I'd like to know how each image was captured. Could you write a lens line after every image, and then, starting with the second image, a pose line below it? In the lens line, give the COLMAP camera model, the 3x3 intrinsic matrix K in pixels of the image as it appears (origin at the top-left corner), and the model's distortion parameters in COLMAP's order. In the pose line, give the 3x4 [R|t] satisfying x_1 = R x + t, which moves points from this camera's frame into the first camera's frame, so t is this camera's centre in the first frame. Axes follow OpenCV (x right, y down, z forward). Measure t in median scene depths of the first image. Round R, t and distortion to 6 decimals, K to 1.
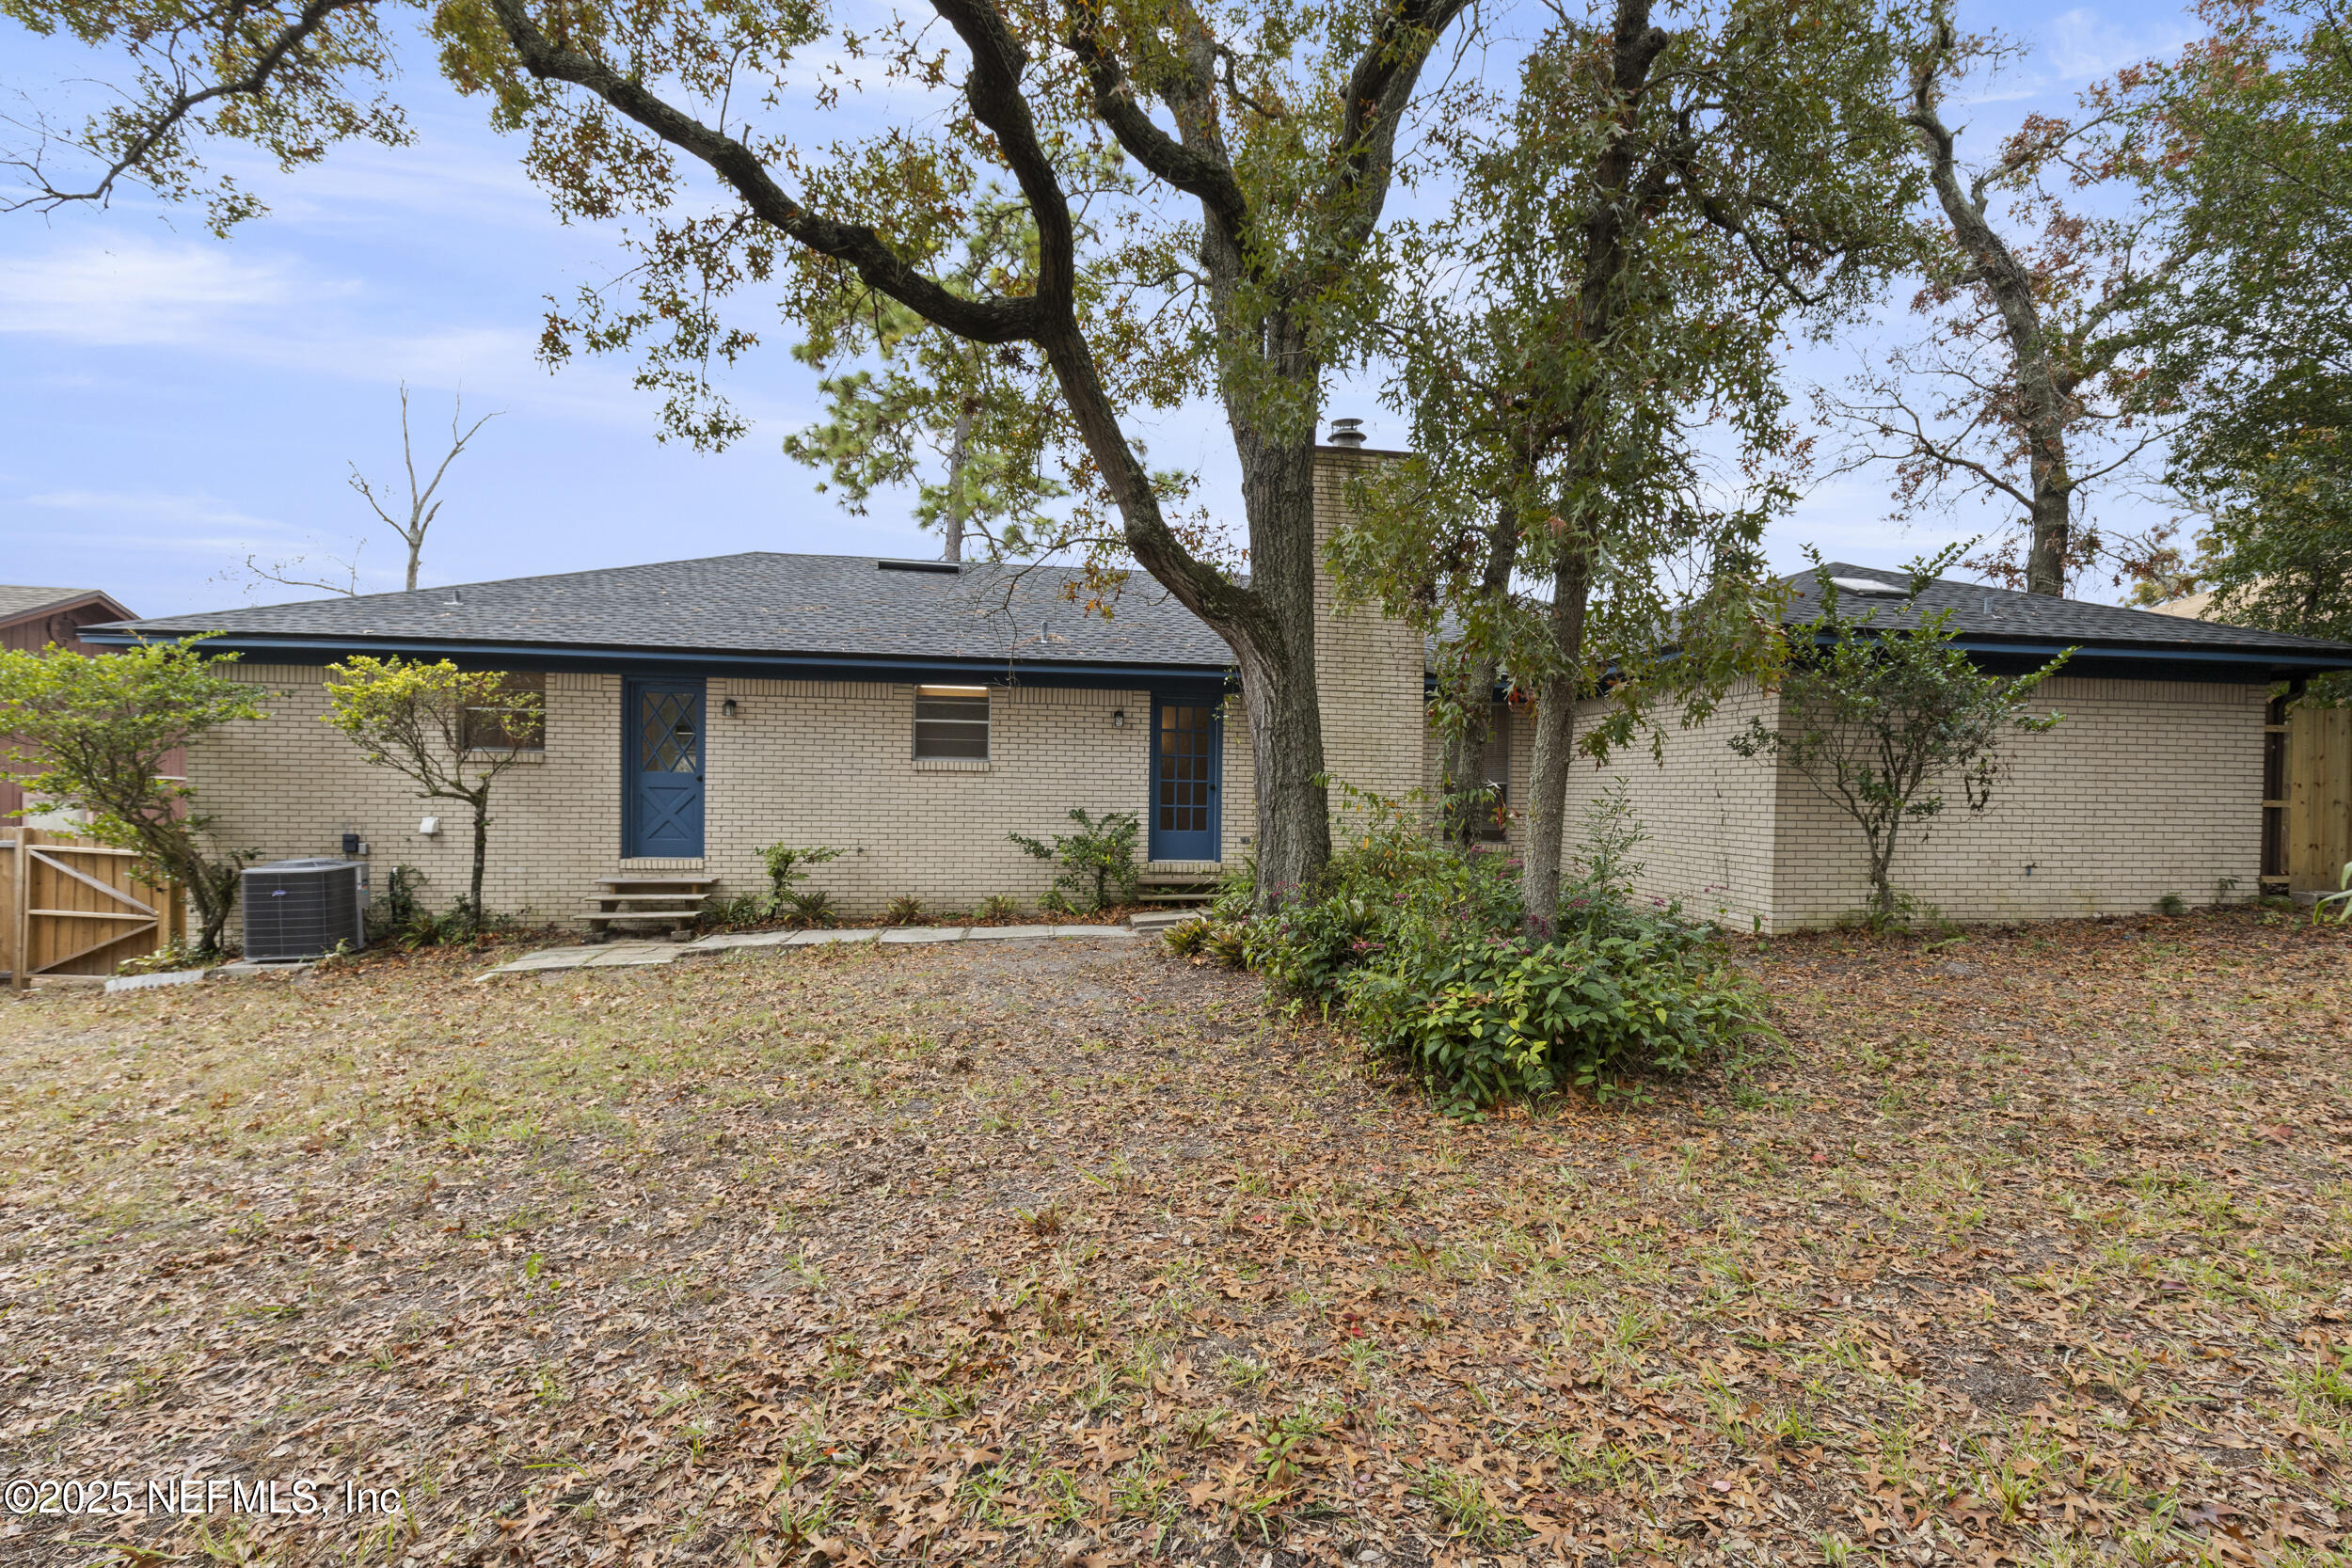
lens RADIAL K [[1057.9, 0, 1198.1], [0, 1057.9, 773.9], [0, 0, 1]] dist [0.005720, -0.000741]
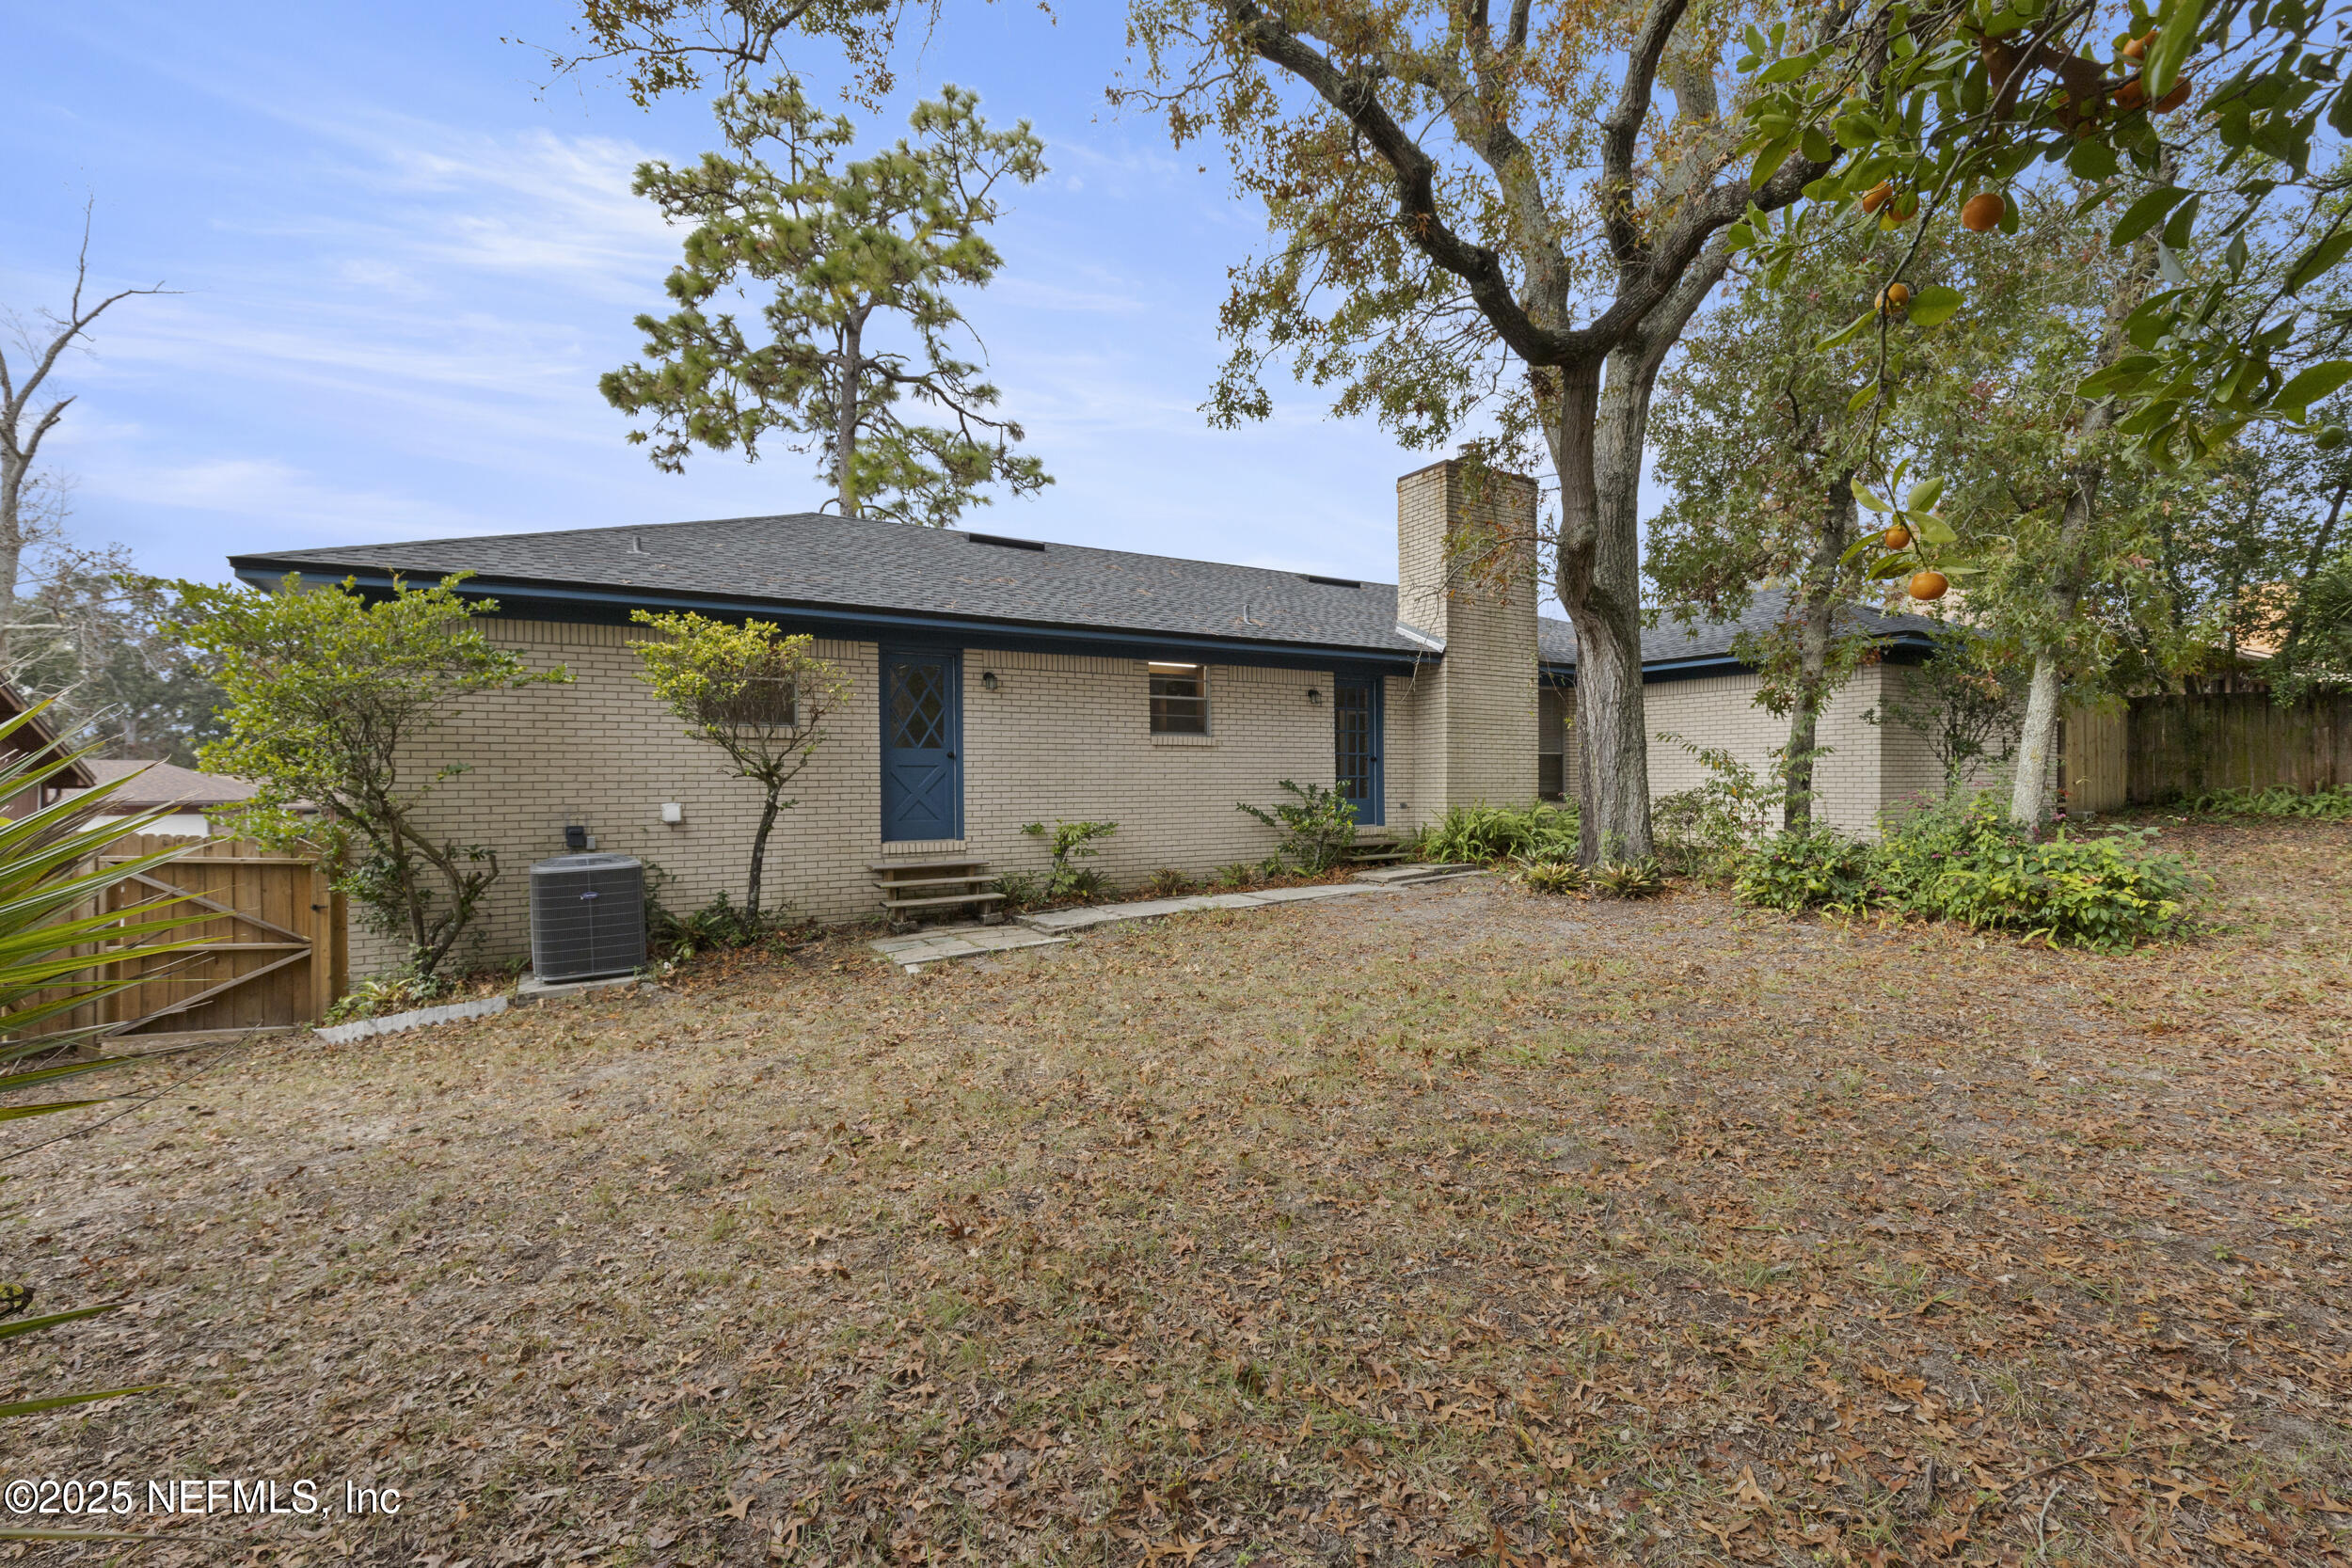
lens RADIAL K [[1058.0, 0, 1187.0], [0, 1058.0, 758.2], [0, 0, 1]] dist [0.007466, -0.000266]
pose [[0.917324, -0.012789, 0.397935, -0.663184], [0.017053, 0.999829, -0.007178, 0.017476], [-0.397775, 0.013371, 0.917385, 0.053997]]
